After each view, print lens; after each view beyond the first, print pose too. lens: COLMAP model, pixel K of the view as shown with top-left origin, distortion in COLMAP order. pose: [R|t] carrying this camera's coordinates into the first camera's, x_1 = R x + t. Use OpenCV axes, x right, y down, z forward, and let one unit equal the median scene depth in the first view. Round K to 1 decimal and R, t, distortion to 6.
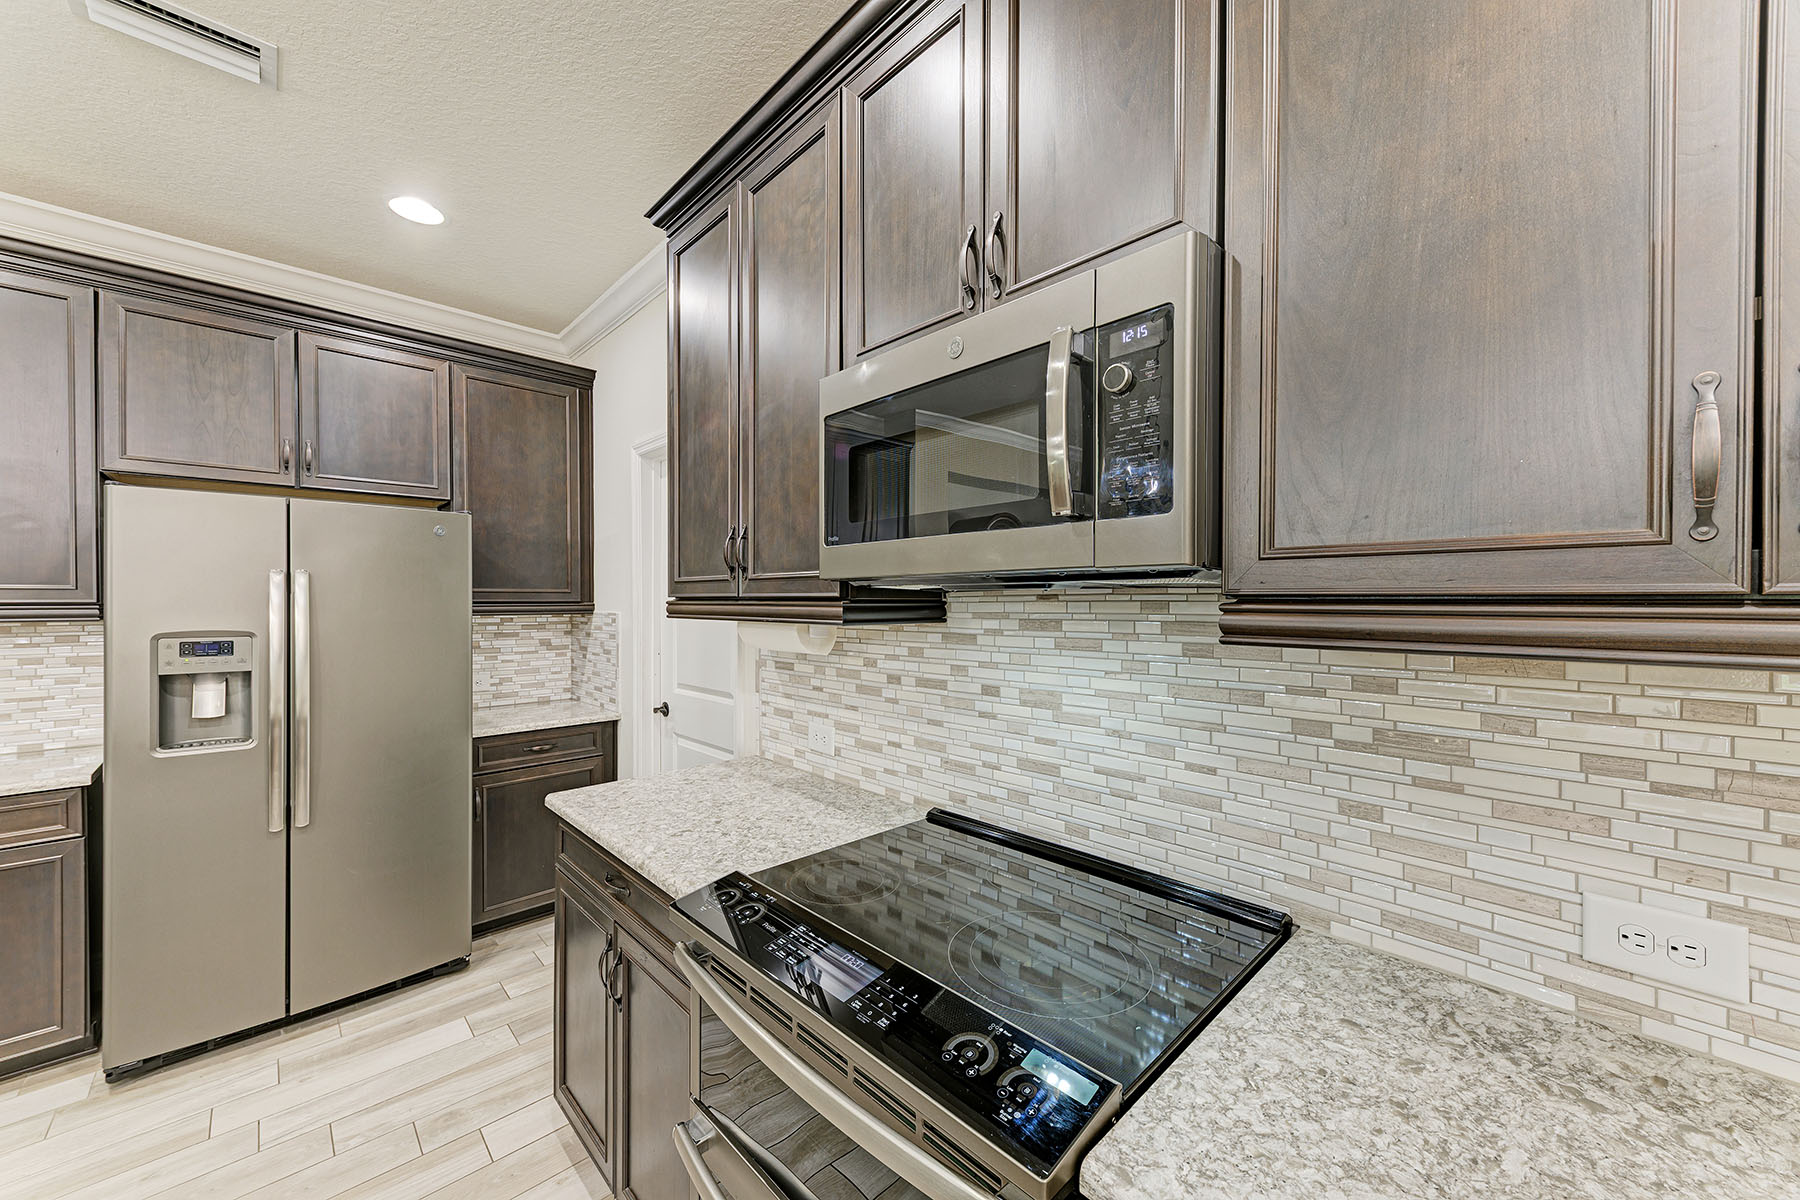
lens RADIAL K [[673.5, 0, 900.2], [0, 673.5, 601.6], [0, 0, 1]] dist [0.010905, -0.002113]
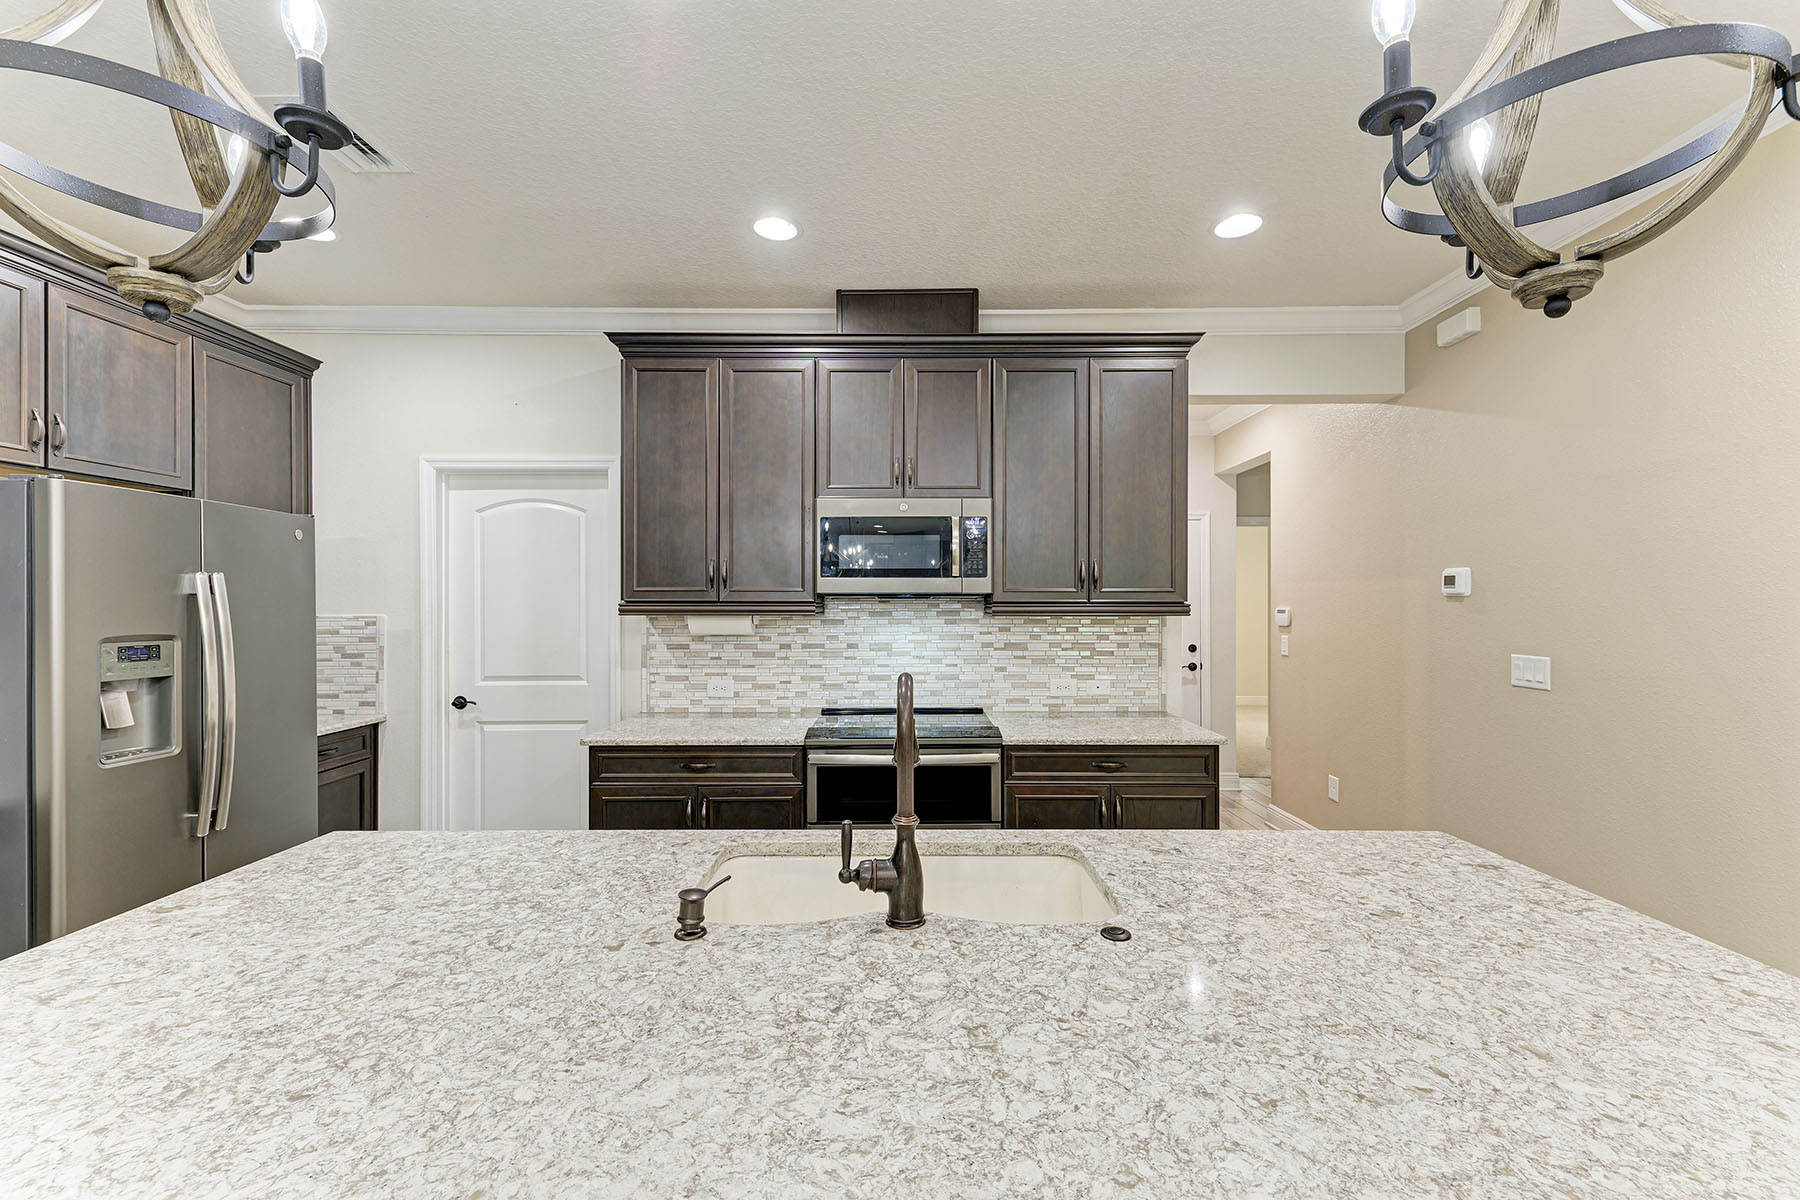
lens RADIAL K [[732.8, 0, 906.2], [0, 732.8, 602.4], [0, 0, 1]] dist [0.020285, -0.003620]
pose [[0.685099, 0.001053, 0.728450, -1.228779], [0.001709, 0.999994, -0.003053, 0.003026], [-0.728448, 0.003337, 0.685093, -0.594892]]
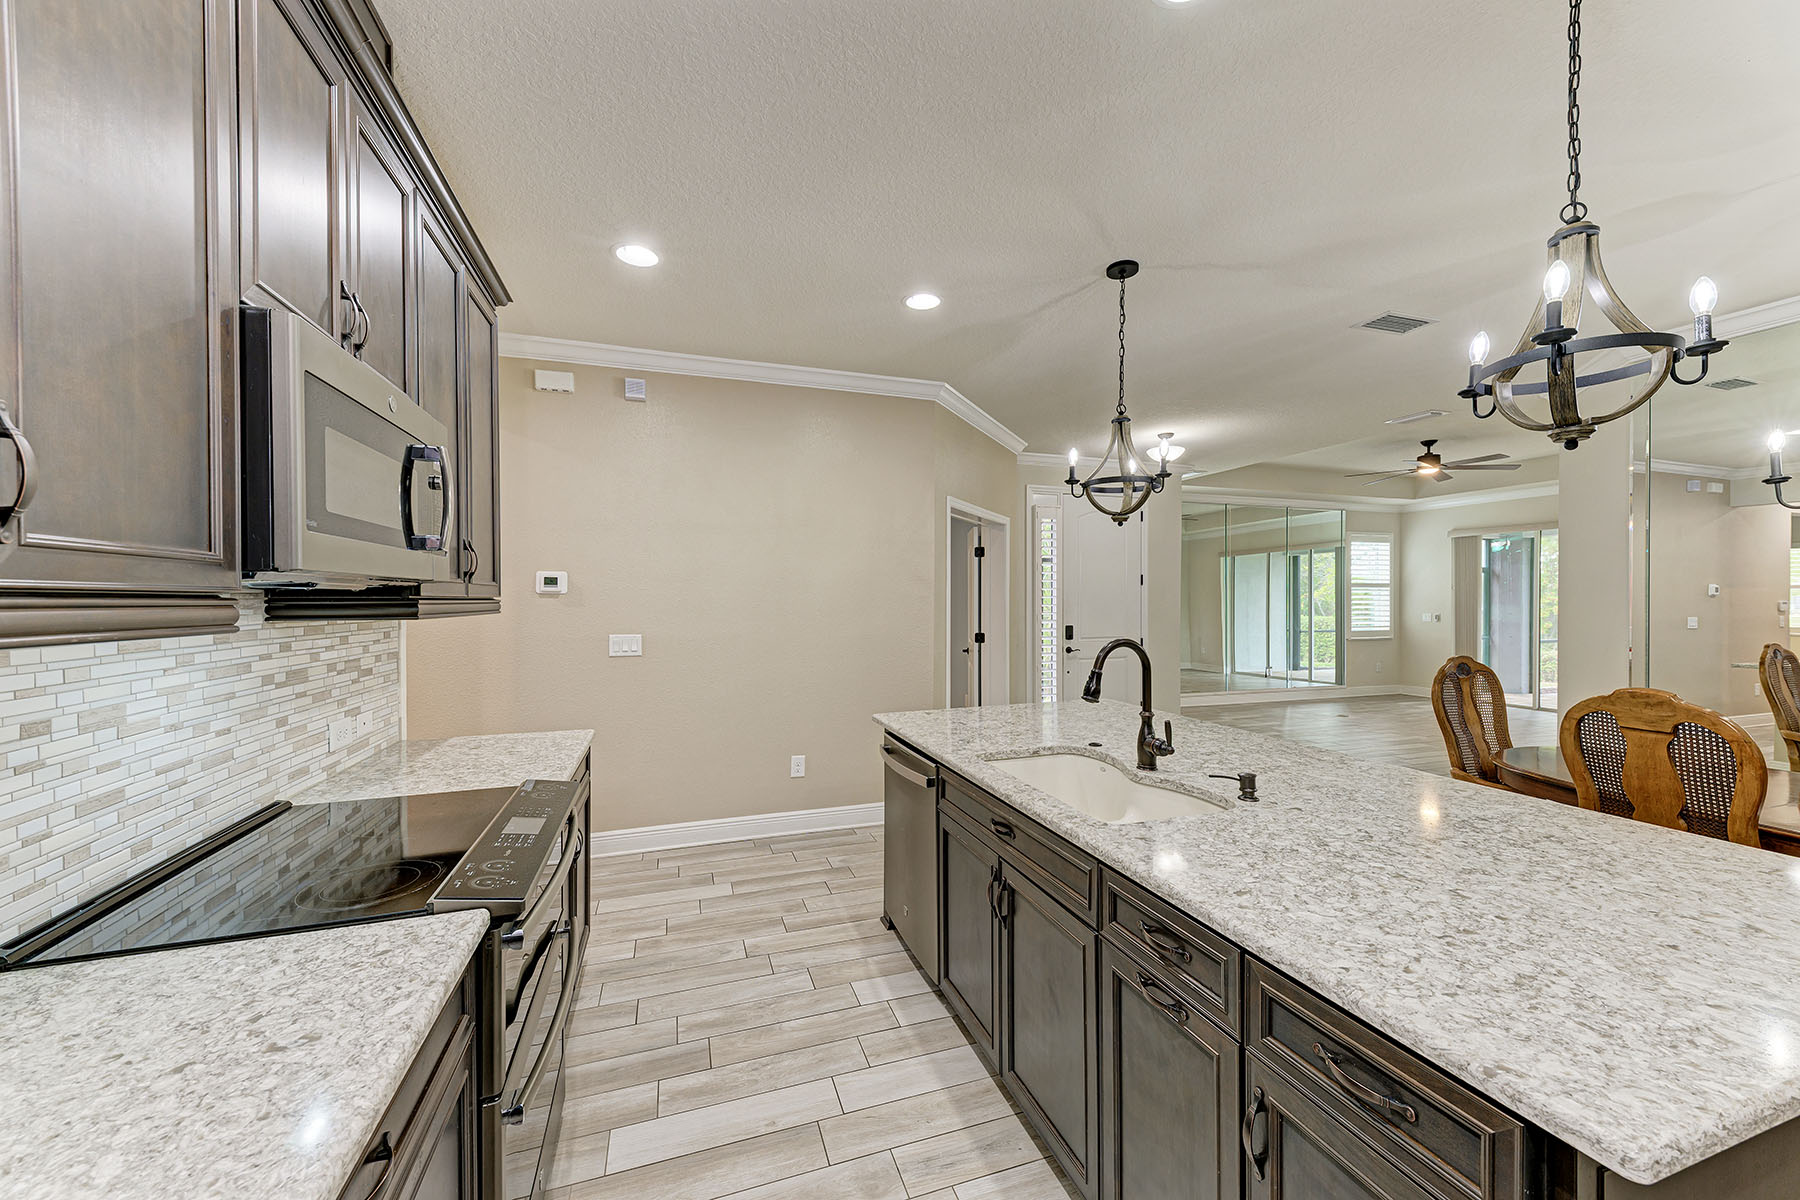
lens RADIAL K [[673.5, 0, 898.0], [0, 673.5, 599.6], [0, 0, 1]] dist [0.010905, -0.002113]
pose [[-0.907824, 0.002090, 0.419347, -0.831612], [0.003780, 0.999988, 0.003199, 0.000877], [-0.419335, 0.004489, -0.907820, 1.098047]]
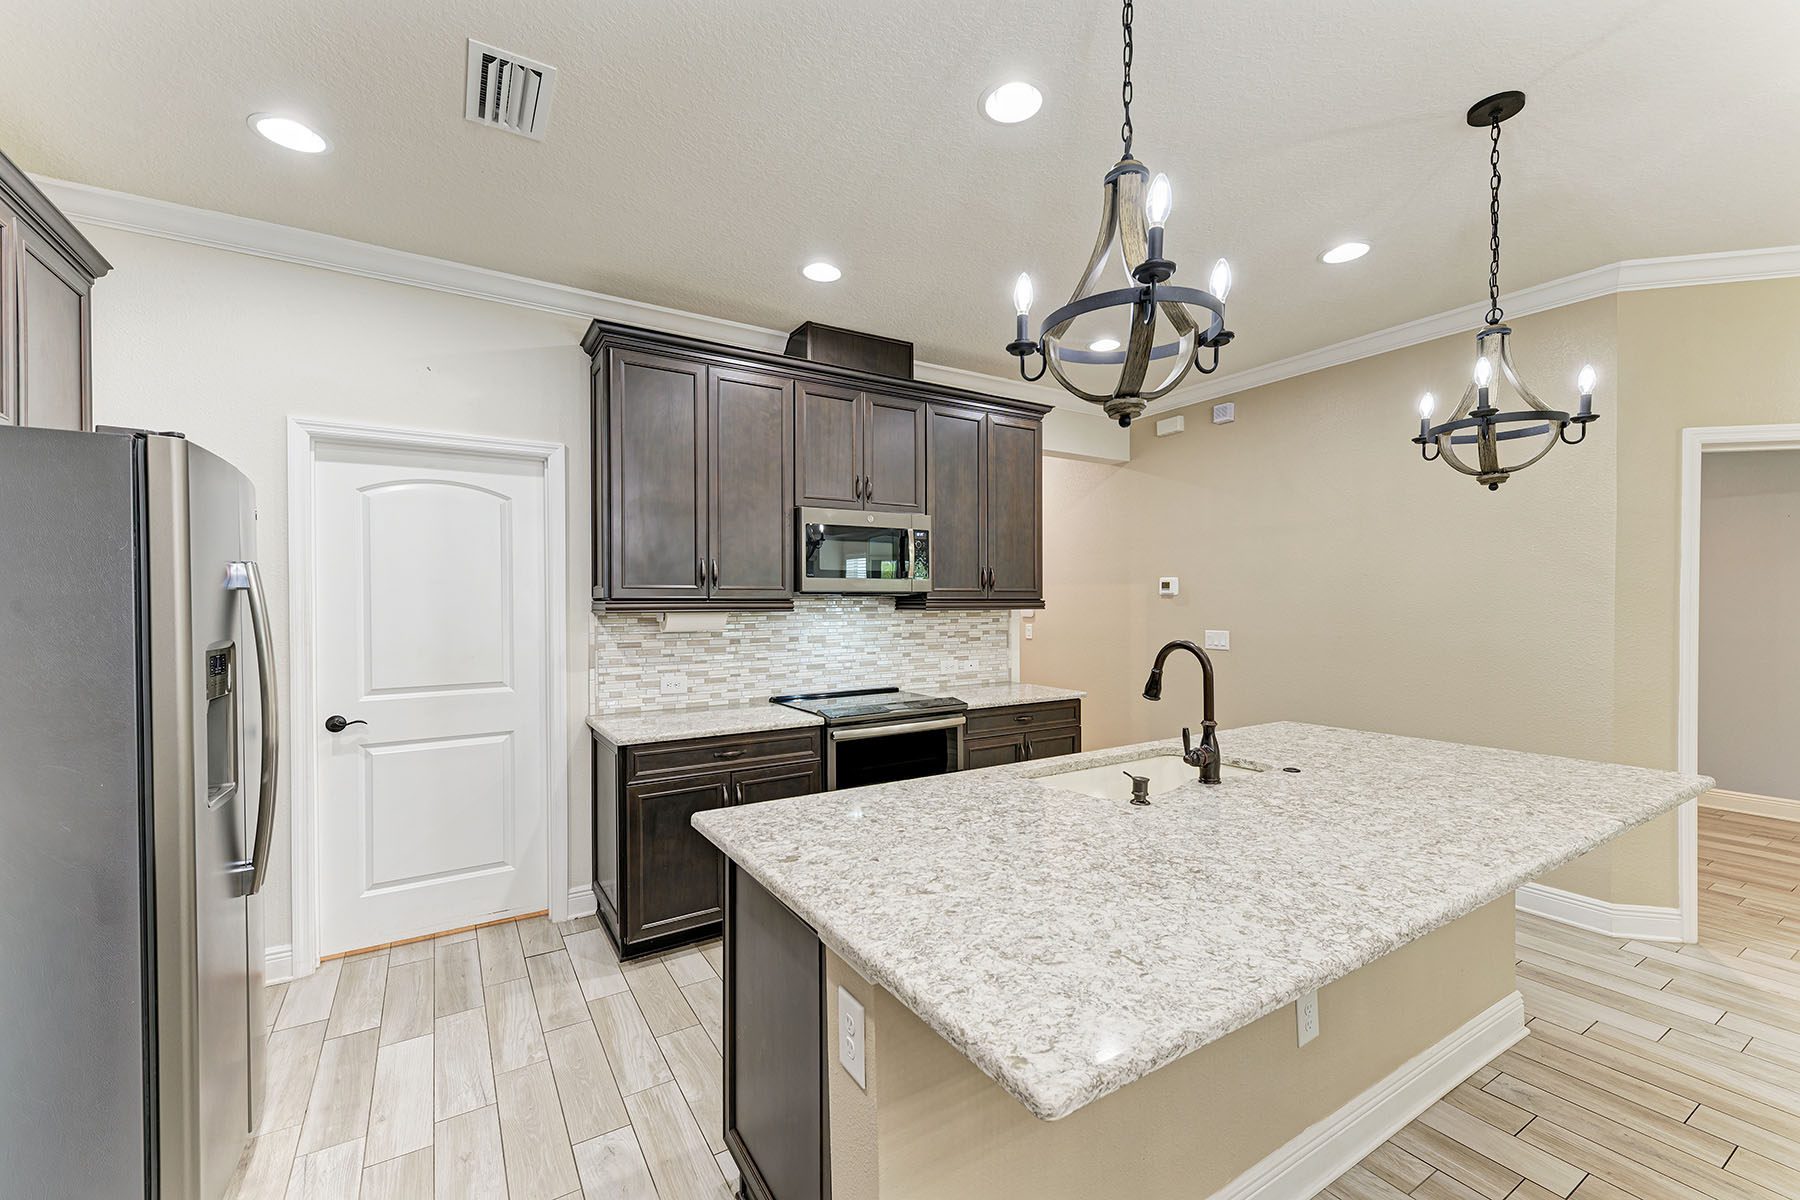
lens RADIAL K [[732.8, 0, 909.4], [0, 732.8, 605.3], [0, 0, 1]] dist [0.020285, -0.003620]
pose [[0.184285, -0.005343, 0.982858, -1.977568], [0.005835, 0.999974, 0.004342, 0.005638], [-0.982856, 0.004935, 0.184311, 0.125189]]
